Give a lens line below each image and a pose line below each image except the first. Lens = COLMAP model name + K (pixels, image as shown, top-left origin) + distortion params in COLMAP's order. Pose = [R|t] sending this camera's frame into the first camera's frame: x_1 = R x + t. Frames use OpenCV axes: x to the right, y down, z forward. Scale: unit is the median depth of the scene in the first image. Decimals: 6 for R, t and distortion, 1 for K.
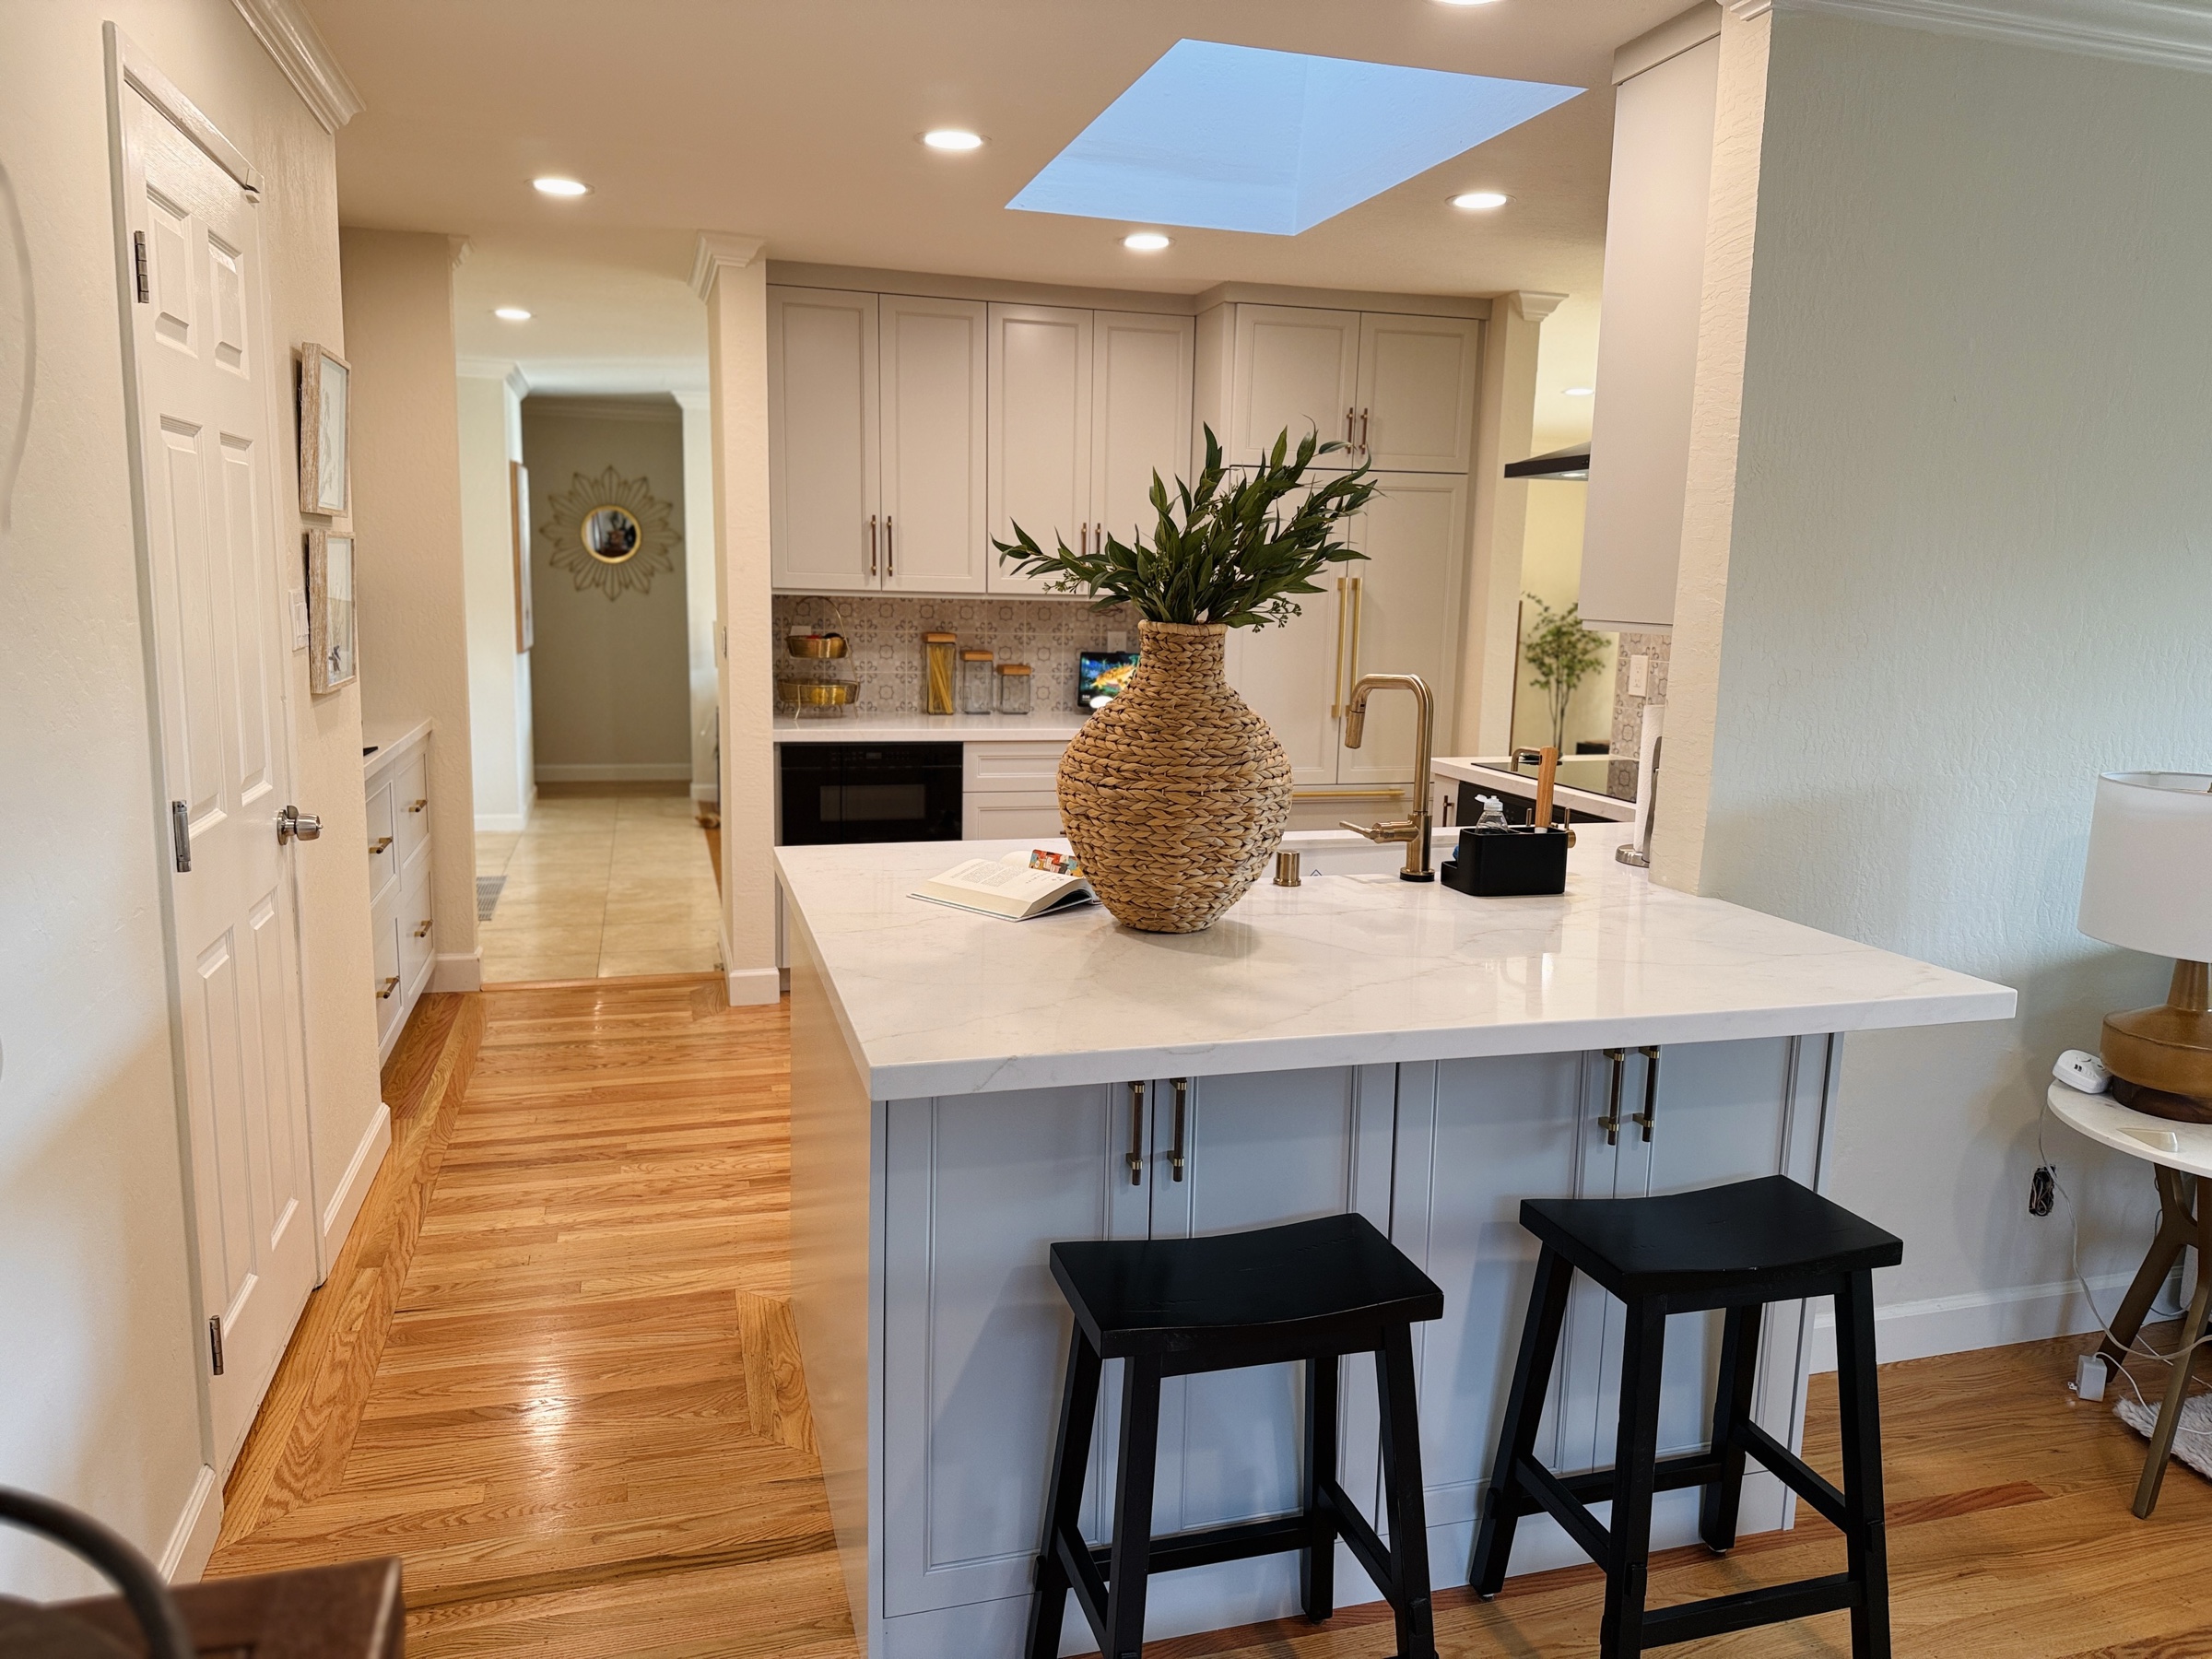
lens RADIAL K [[1521.1, 0, 1106.0], [0, 1521.1, 829.5], [0, 0, 1]] dist [0.053260, -0.000330]
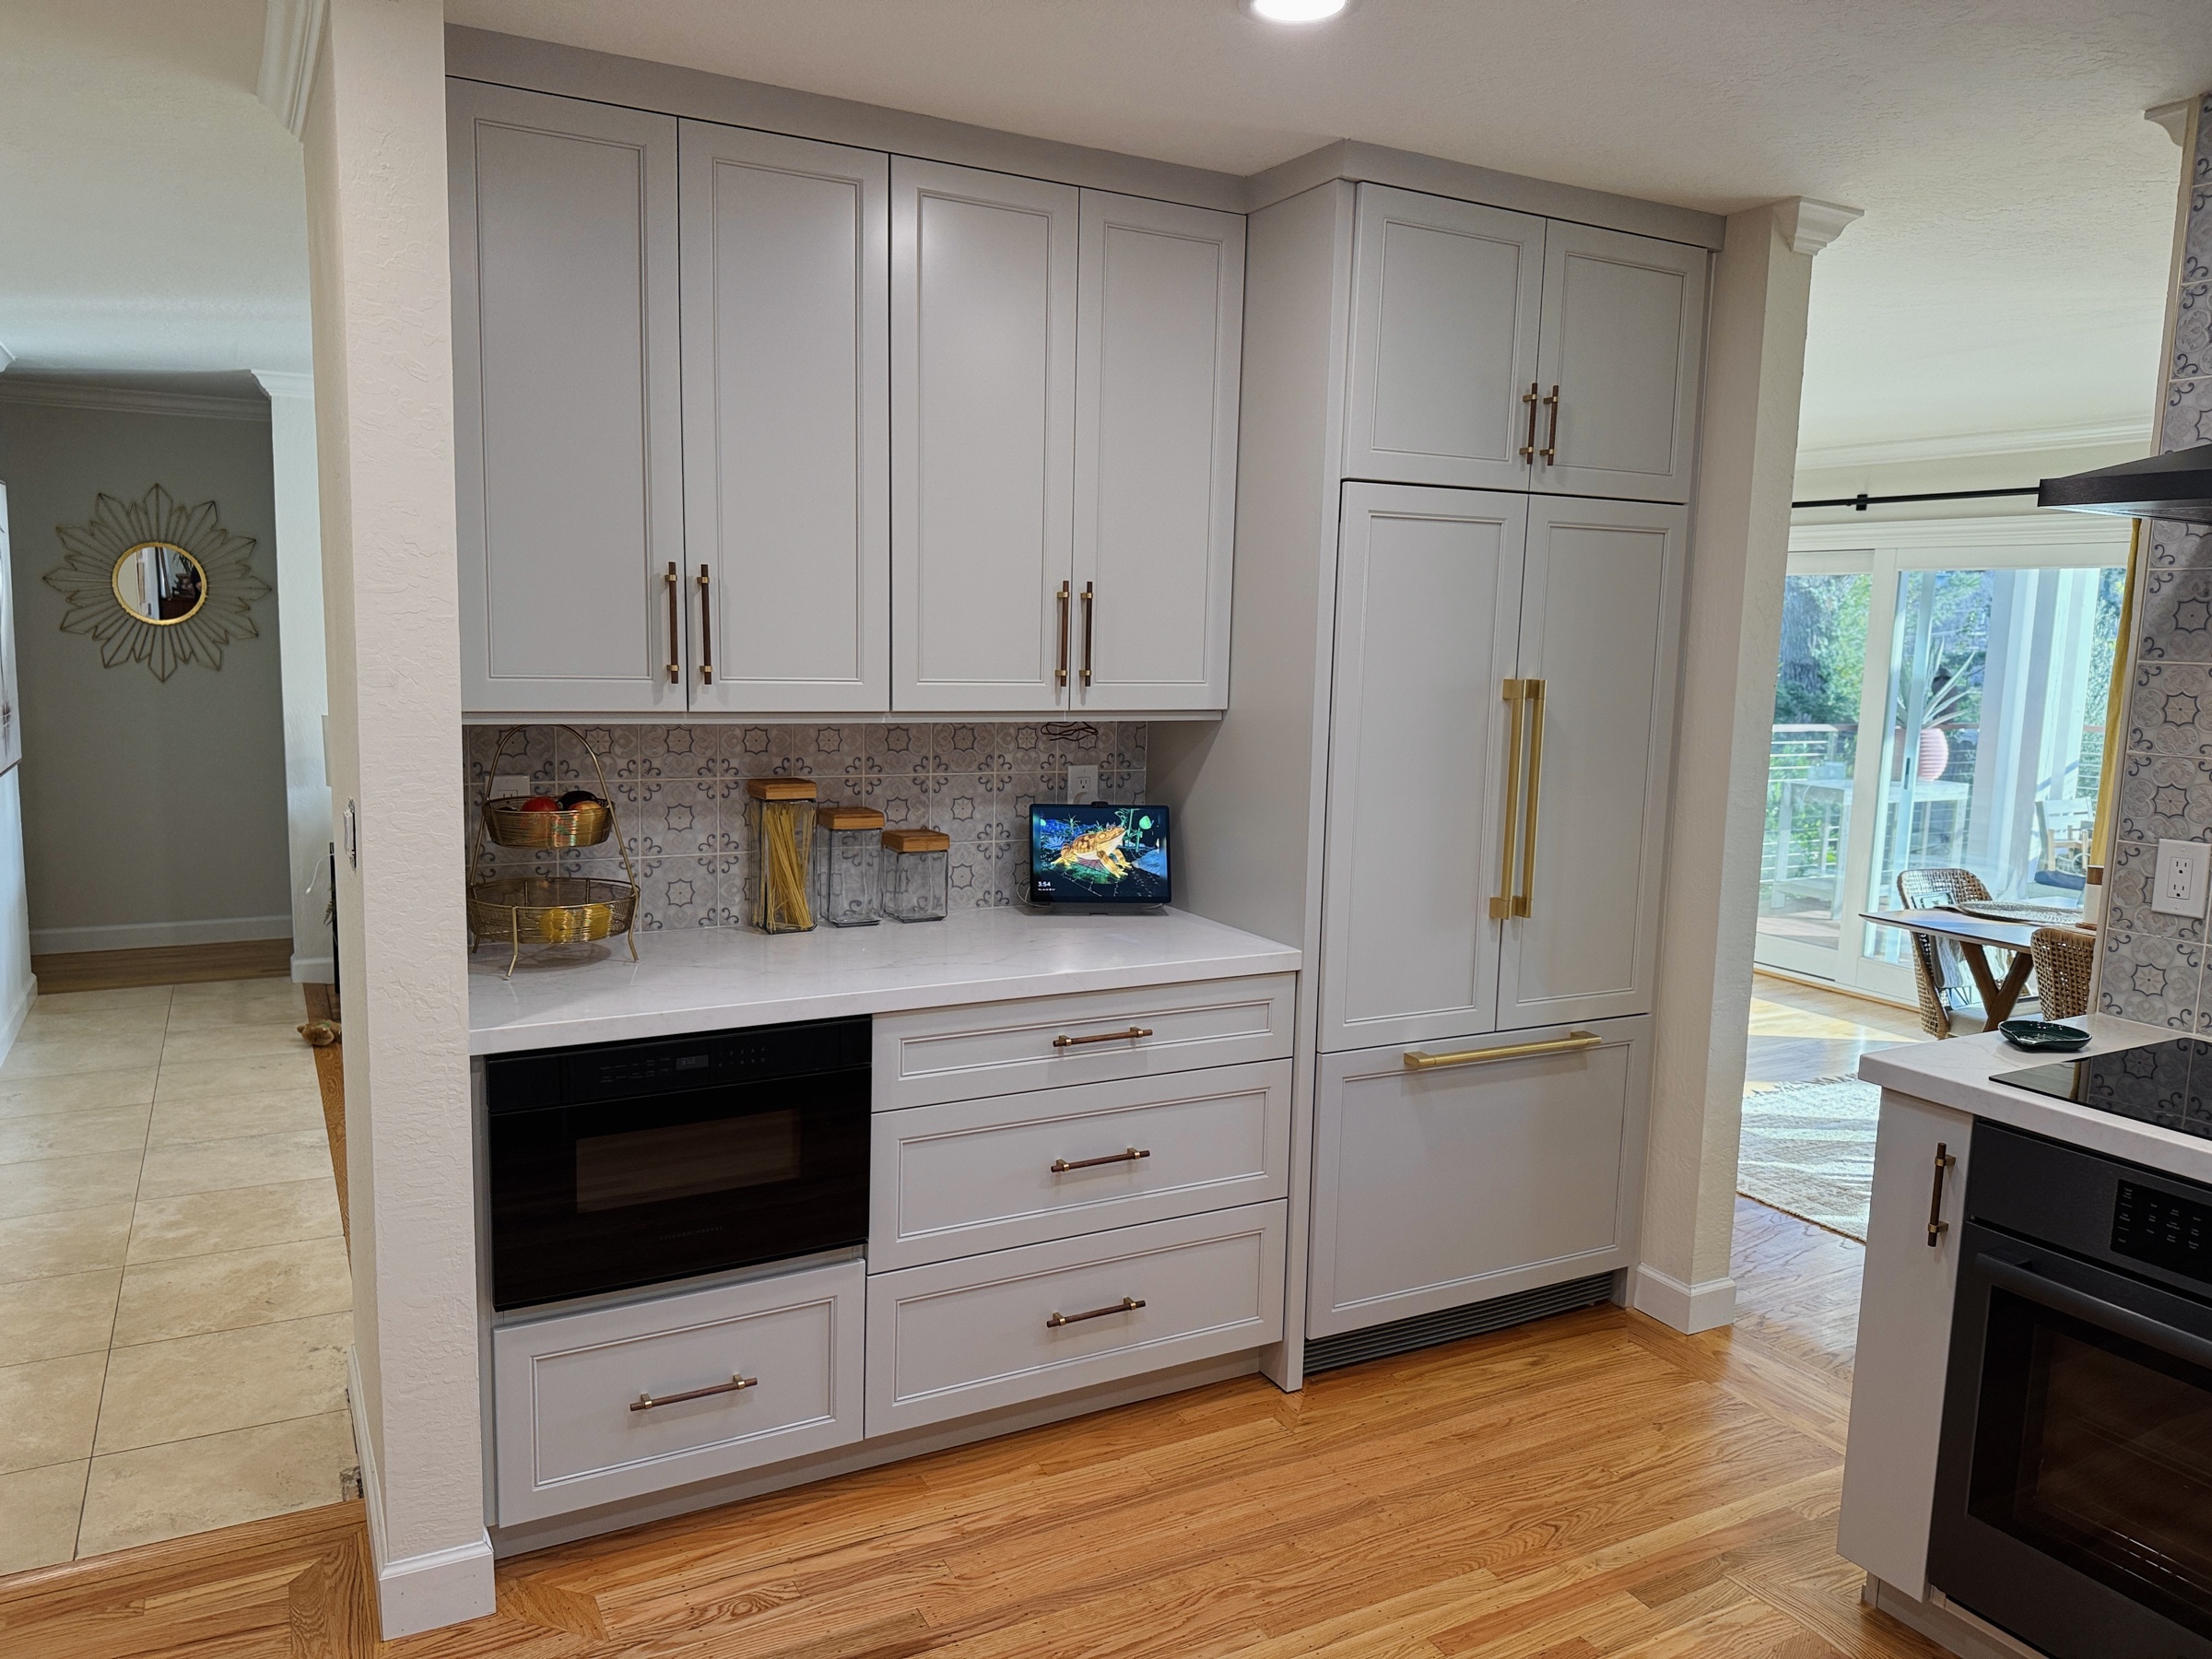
lens RADIAL K [[1562.1, 0, 1106.0], [0, 1562.1, 829.5], [0, 0, 1]] dist [0.003860, -0.004212]
pose [[0.977298, -0.026303, 0.210229, -0.111645], [0.033031, 0.999046, -0.028552, -0.090476], [-0.209278, 0.034848, 0.977235, 0.431742]]
